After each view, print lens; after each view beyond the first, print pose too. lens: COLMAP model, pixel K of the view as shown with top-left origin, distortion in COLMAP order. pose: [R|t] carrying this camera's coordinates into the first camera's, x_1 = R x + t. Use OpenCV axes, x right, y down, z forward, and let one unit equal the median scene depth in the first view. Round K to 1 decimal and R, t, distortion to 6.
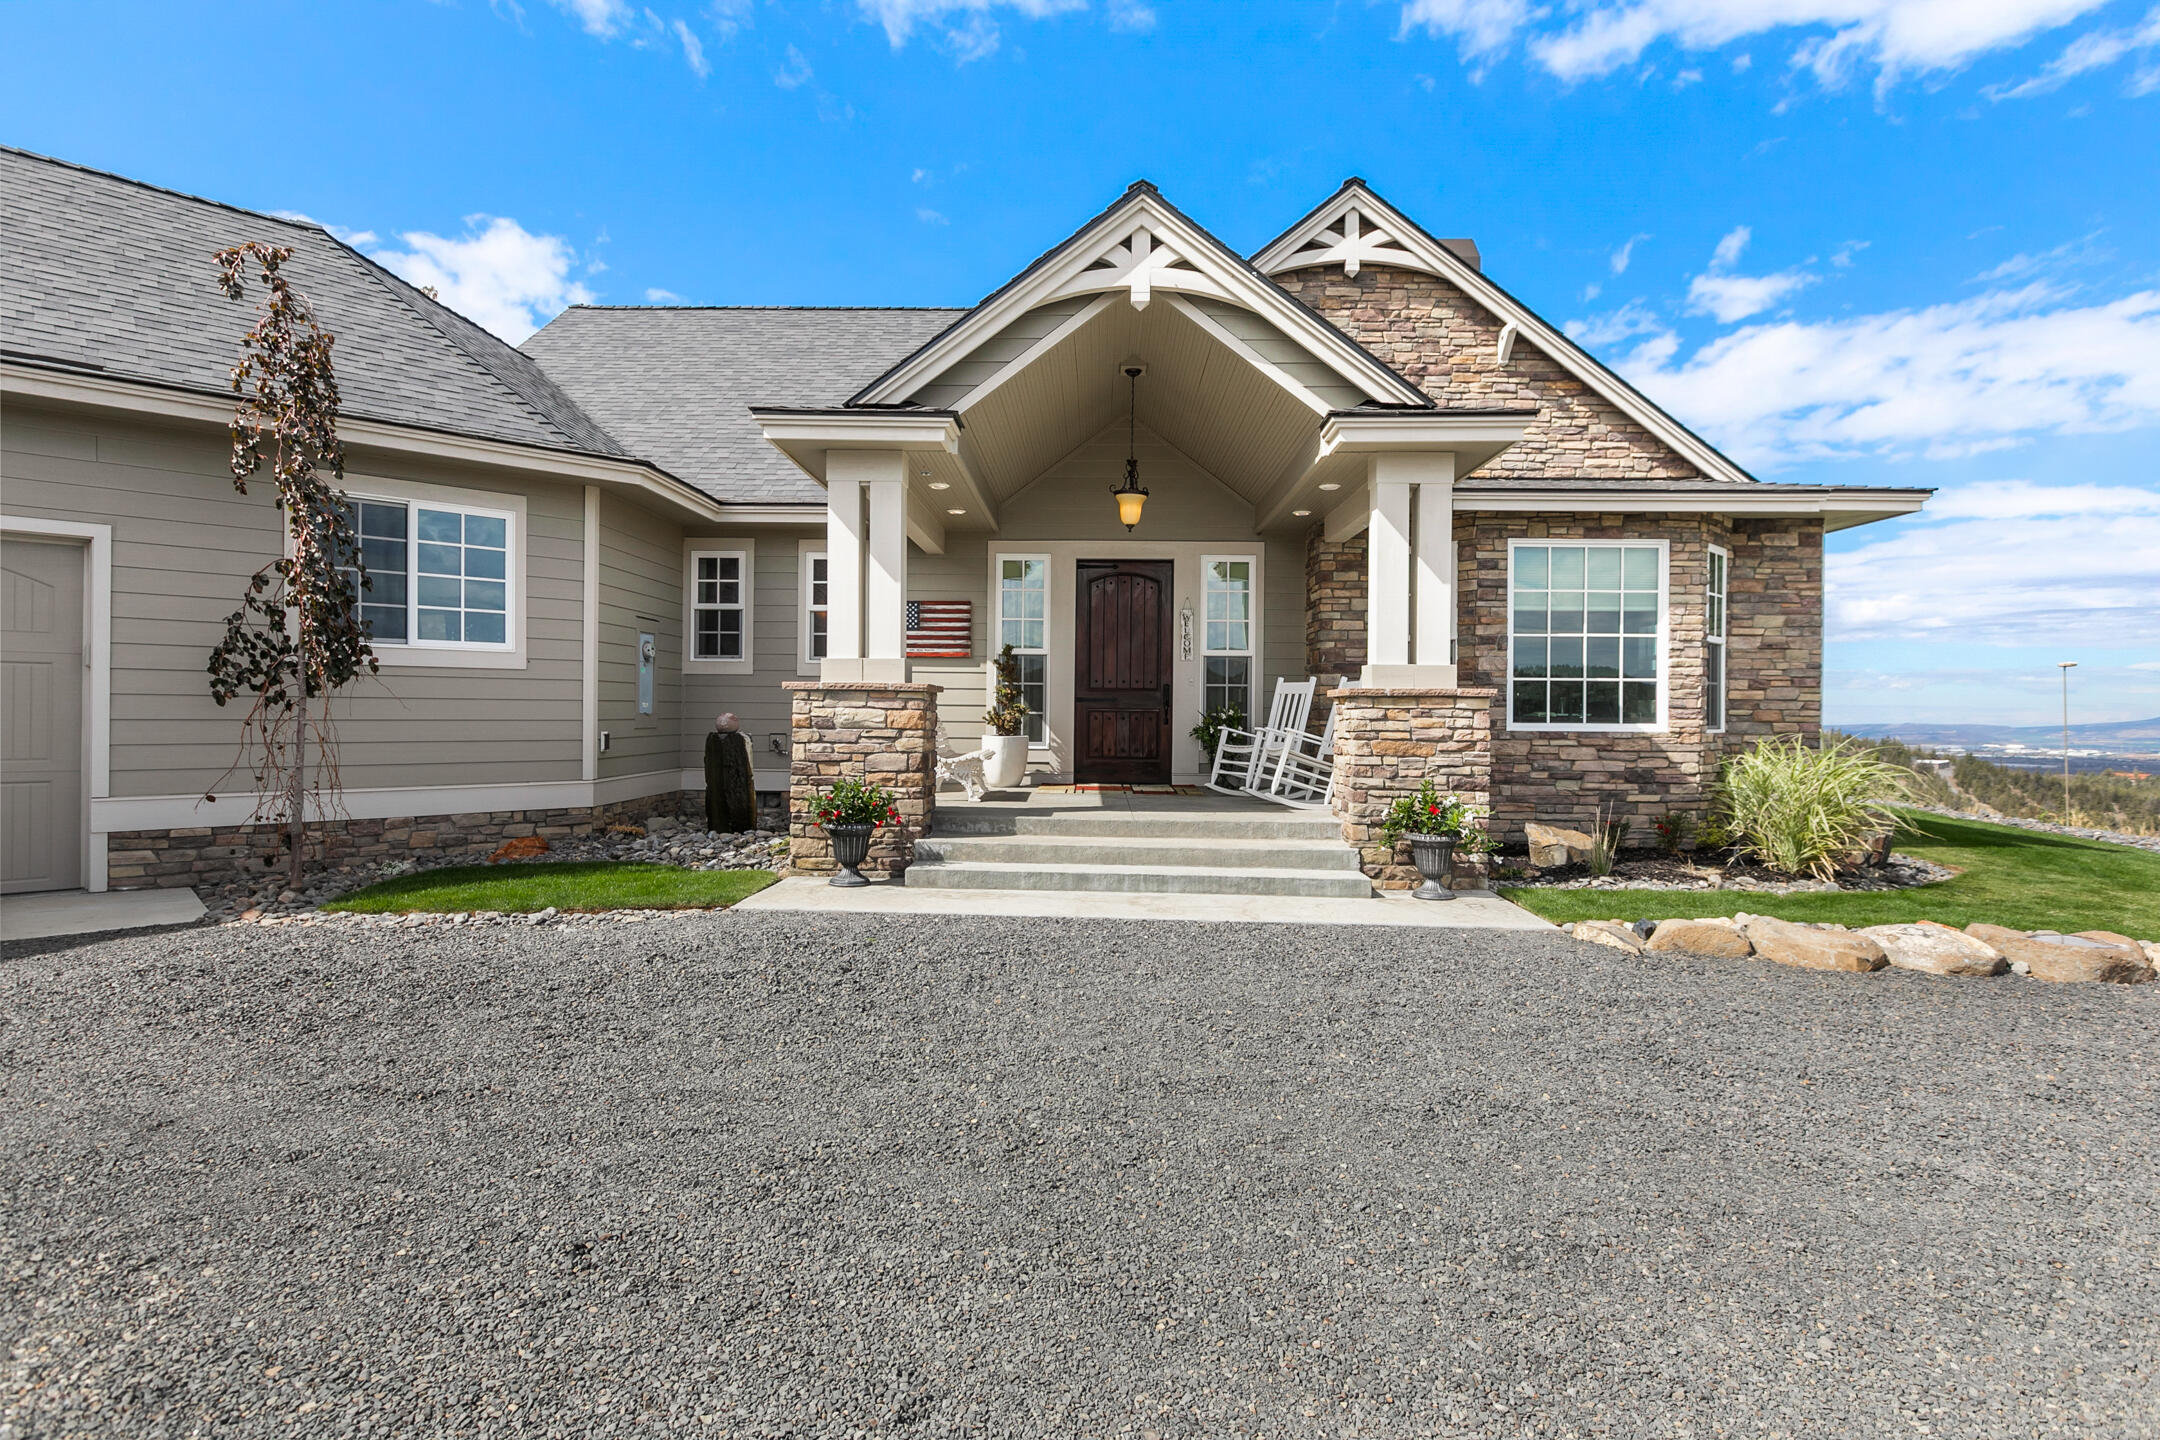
lens RADIAL K [[1090.8, 0, 1071.8], [0, 1090.8, 718.8], [0, 0, 1]] dist [0.003077, 0.000293]
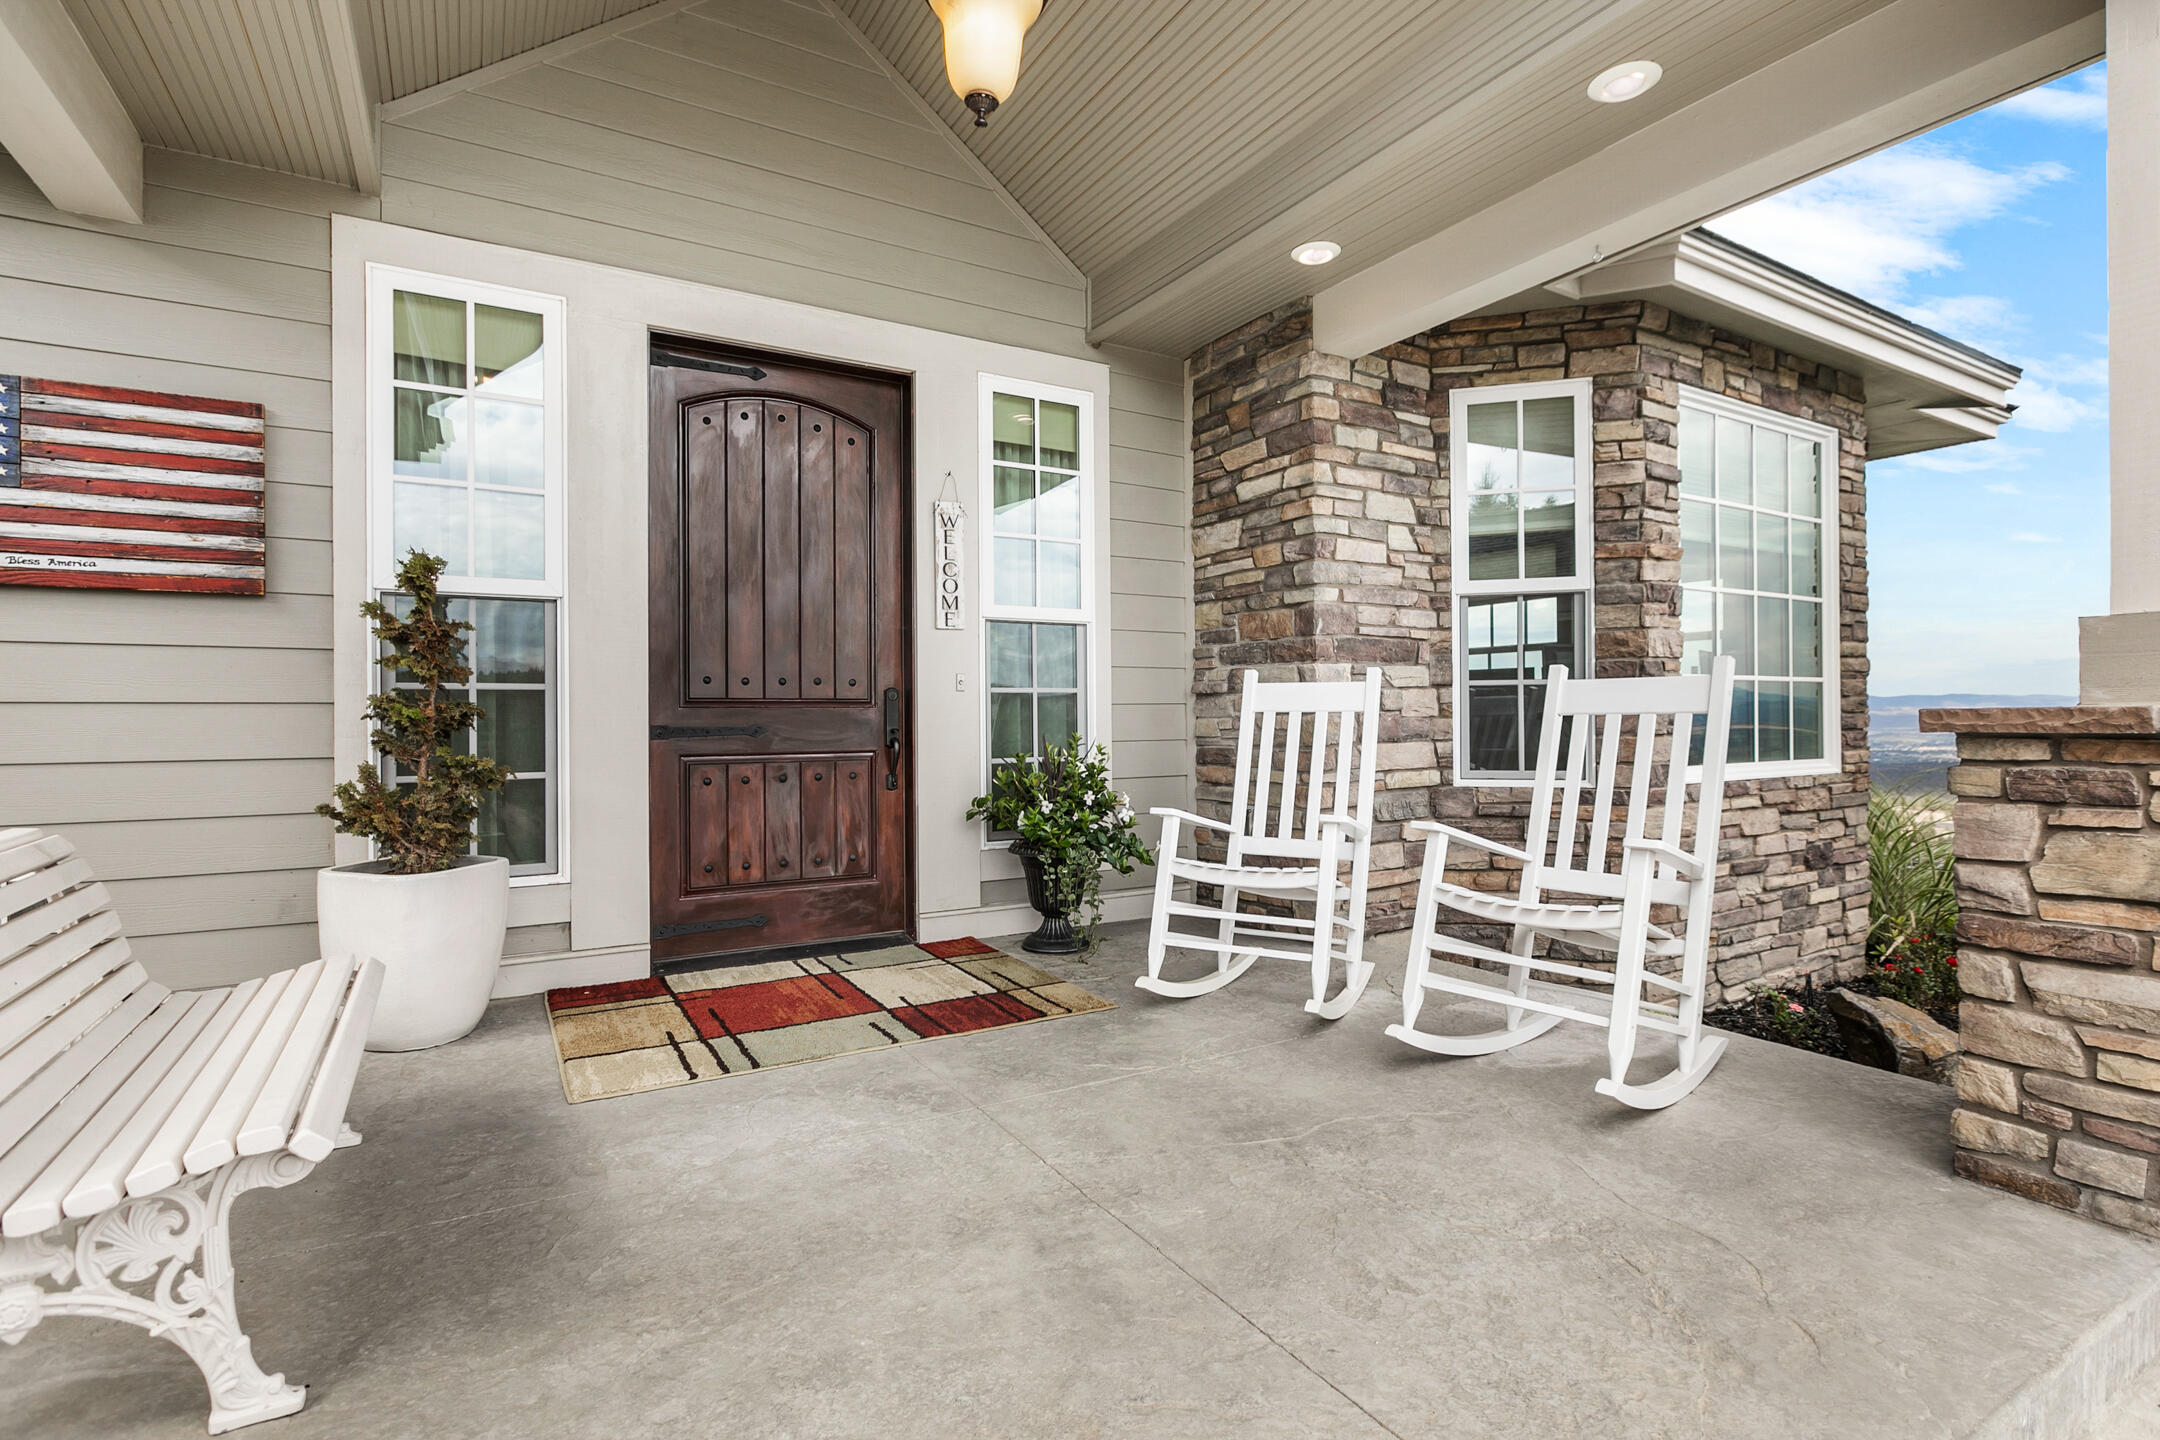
lens RADIAL K [[1032.3, 0, 1095.5], [0, 1032.3, 712.8], [0, 0, 1]] dist [0.002986, -0.002758]
pose [[0.847069, -0.012432, 0.531338, -0.051456], [0.018123, 0.999821, -0.005498, -0.019529], [-0.531175, 0.014287, 0.847142, 0.648323]]
